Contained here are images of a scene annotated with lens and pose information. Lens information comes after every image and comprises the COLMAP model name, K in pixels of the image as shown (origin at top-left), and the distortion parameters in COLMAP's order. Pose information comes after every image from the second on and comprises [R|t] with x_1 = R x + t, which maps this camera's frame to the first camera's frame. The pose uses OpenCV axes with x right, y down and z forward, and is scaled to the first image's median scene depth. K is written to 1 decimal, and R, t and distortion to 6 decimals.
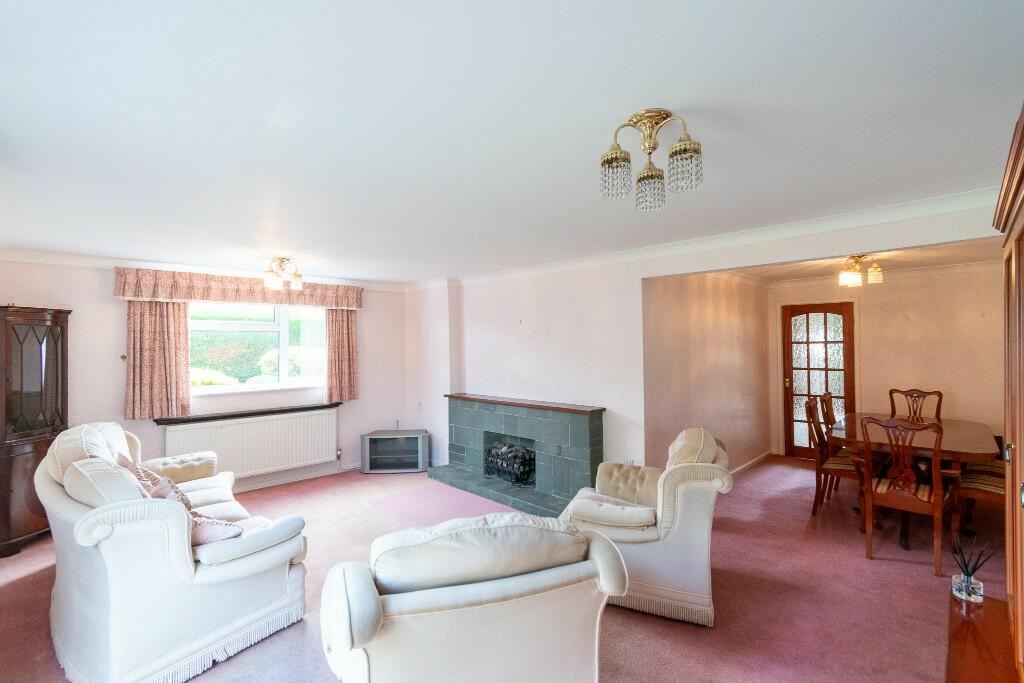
lens RADIAL K [[450.3, 0, 519.3], [0, 450.3, 336.3], [0, 0, 1]] dist [0.003173, 0.000127]
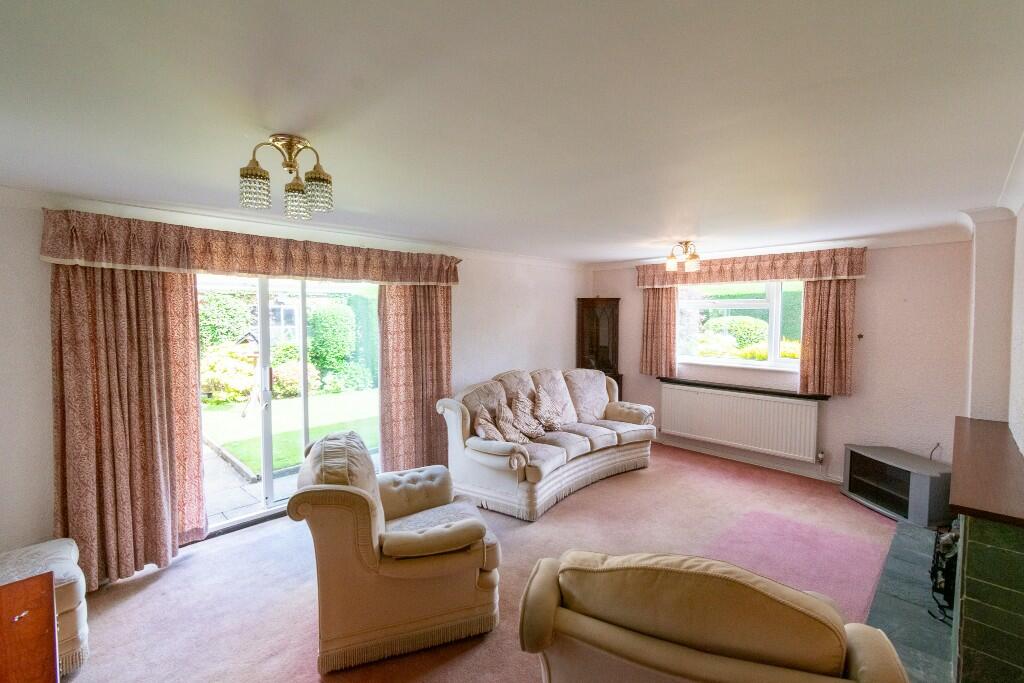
lens RADIAL K [[450.3, 0, 516.2], [0, 450.3, 341.3], [0, 0, 1]] dist [0.003173, 0.000127]
pose [[0.016837, 0.066254, -0.997661, 0.413349], [0.008318, 0.997758, 0.066401, -0.009605], [0.999824, -0.009417, 0.016248, 0.451863]]
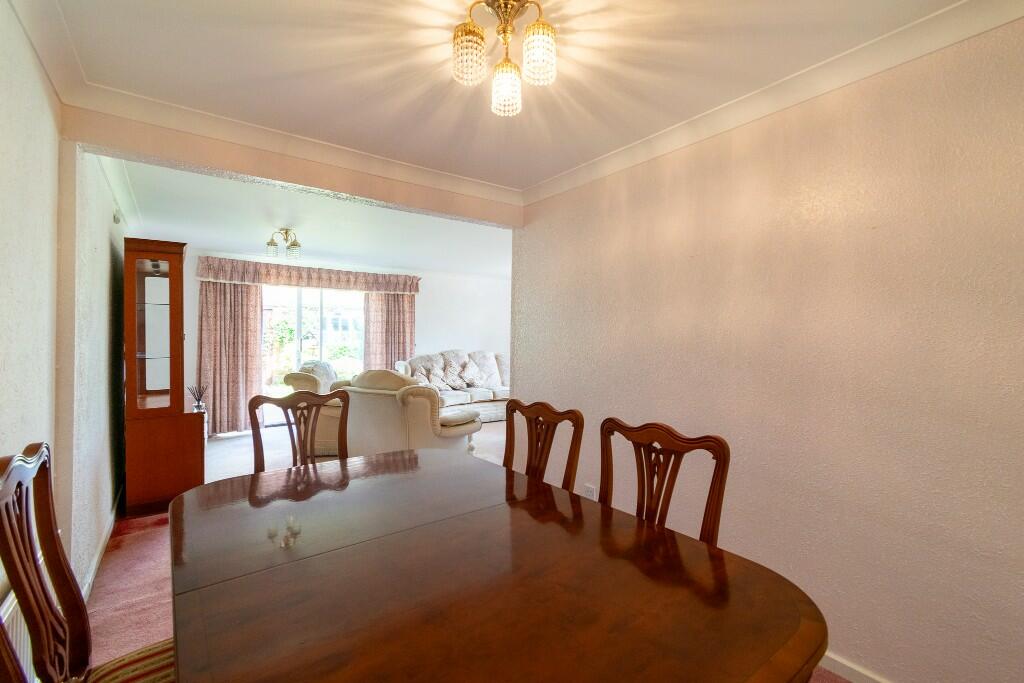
lens RADIAL K [[450.3, 0, 516.4], [0, 450.3, 339.3], [0, 0, 1]] dist [0.003173, 0.000127]
pose [[-0.142964, 0.012401, -0.989650, 0.903480], [0.002148, 0.999923, 0.012220, 0.068724], [0.989726, -0.000379, -0.142980, 0.887627]]
